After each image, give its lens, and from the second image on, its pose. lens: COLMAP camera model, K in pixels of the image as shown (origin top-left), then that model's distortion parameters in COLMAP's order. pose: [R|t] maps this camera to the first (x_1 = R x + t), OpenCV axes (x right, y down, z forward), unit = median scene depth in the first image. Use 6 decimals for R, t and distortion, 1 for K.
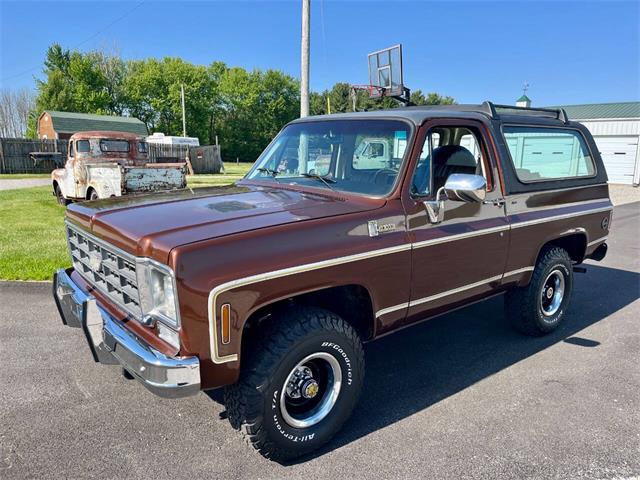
lens RADIAL K [[486.2, 0, 321.3], [0, 486.2, 243.6], [0, 0, 1]] dist [0.089954, -0.121455]
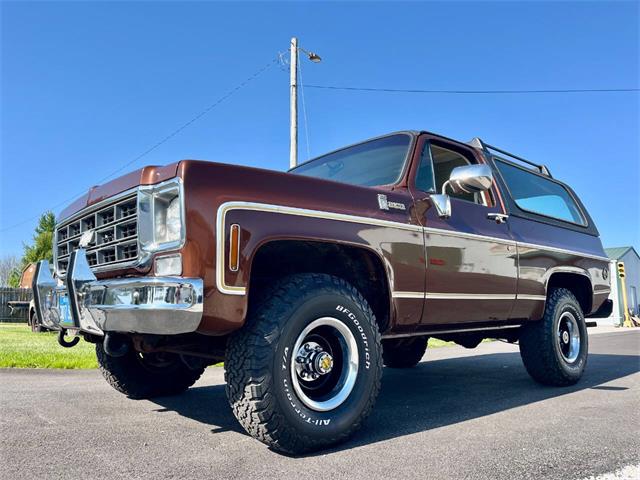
lens RADIAL K [[486.2, 0, 321.3], [0, 486.2, 243.6], [0, 0, 1]] dist [0.089954, -0.121455]
pose [[0.999146, -0.010069, 0.040072, -0.056226], [0.022463, 0.946373, -0.322295, 0.353721], [-0.034678, 0.322920, 0.945791, 0.113791]]
